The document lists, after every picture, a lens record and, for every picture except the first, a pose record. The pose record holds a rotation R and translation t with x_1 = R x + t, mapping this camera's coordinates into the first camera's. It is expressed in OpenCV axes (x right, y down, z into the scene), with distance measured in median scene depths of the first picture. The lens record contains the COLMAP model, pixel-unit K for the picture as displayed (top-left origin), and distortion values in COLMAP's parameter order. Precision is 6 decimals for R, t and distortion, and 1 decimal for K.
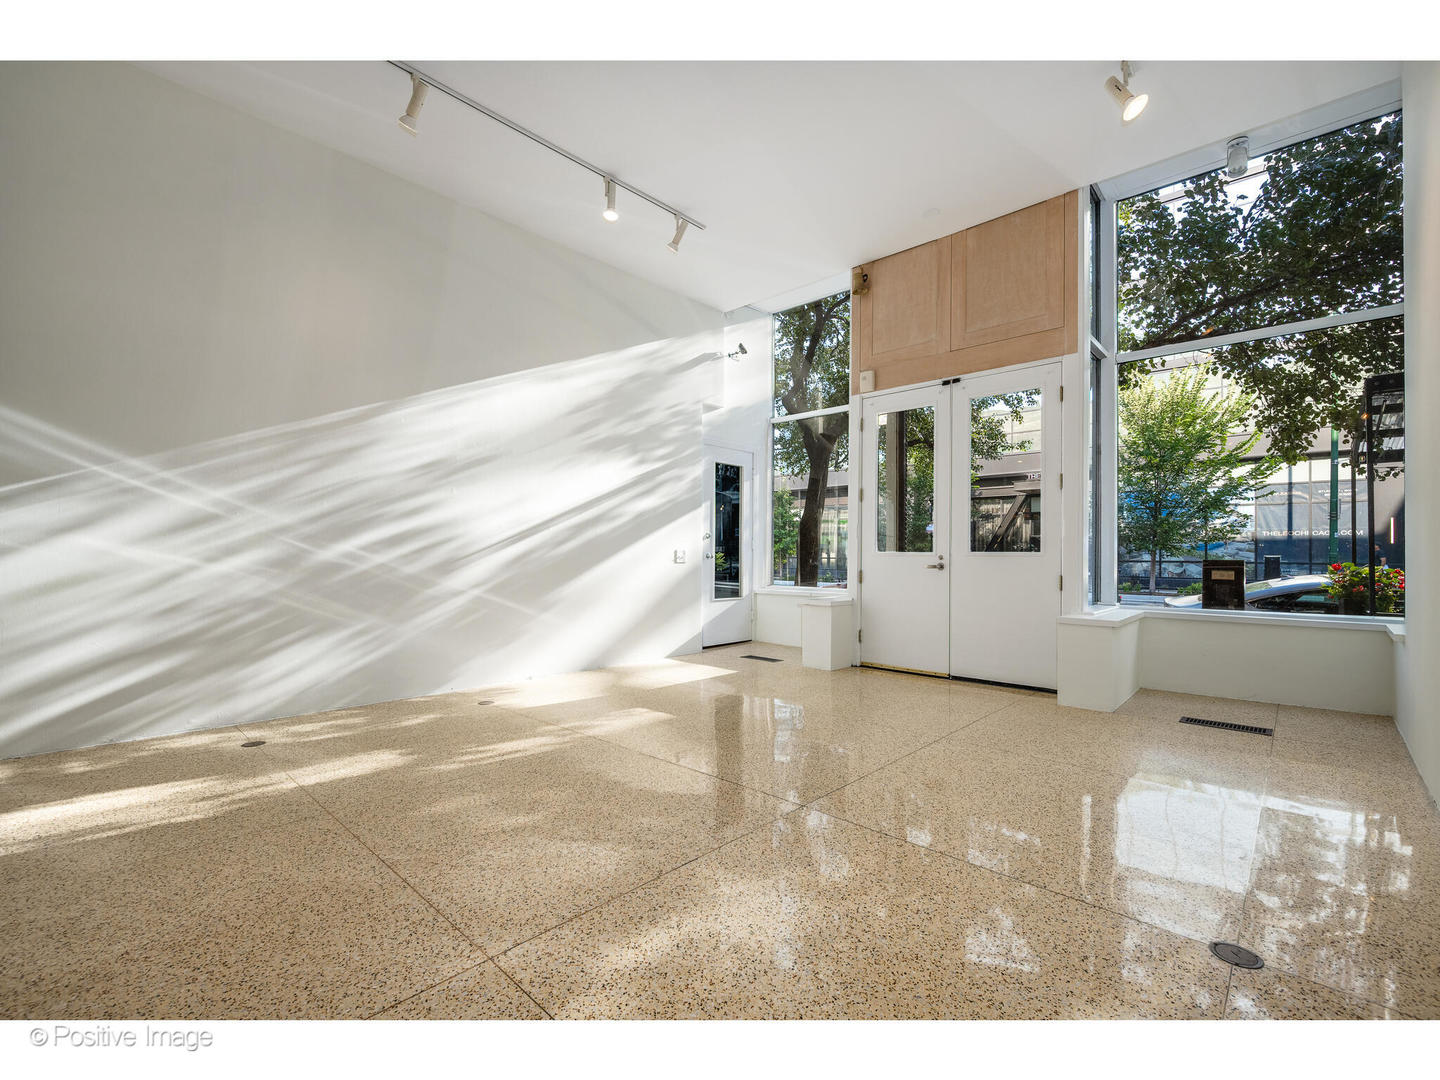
lens RADIAL K [[624.1, 0, 720.0], [0, 624.1, 540.0], [0, 0, 1]] dist [-0.001523, -0.000207]
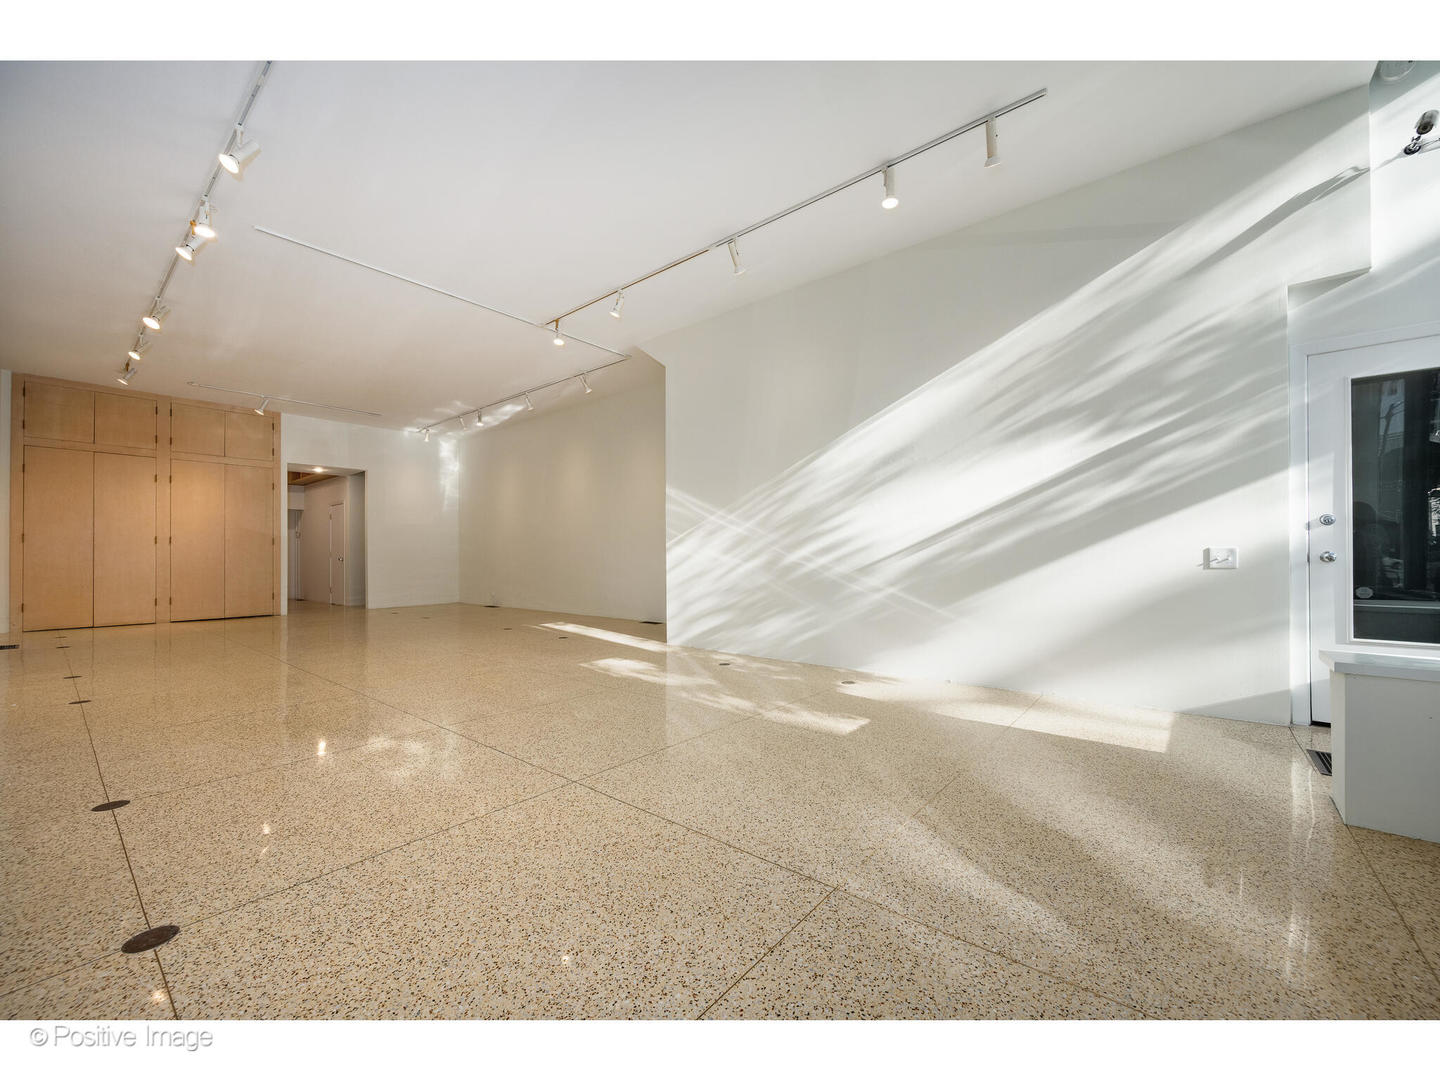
lens RADIAL K [[566.0, 0, 733.6], [0, 566.0, 550.6], [0, 0, 1]] dist [-0.003705, -0.000185]
pose [[0.080399, -0.016416, -0.996628, 0.779563], [0.028657, 0.999489, -0.014151, 0.021430], [0.996351, -0.027423, 0.080829, 0.802915]]
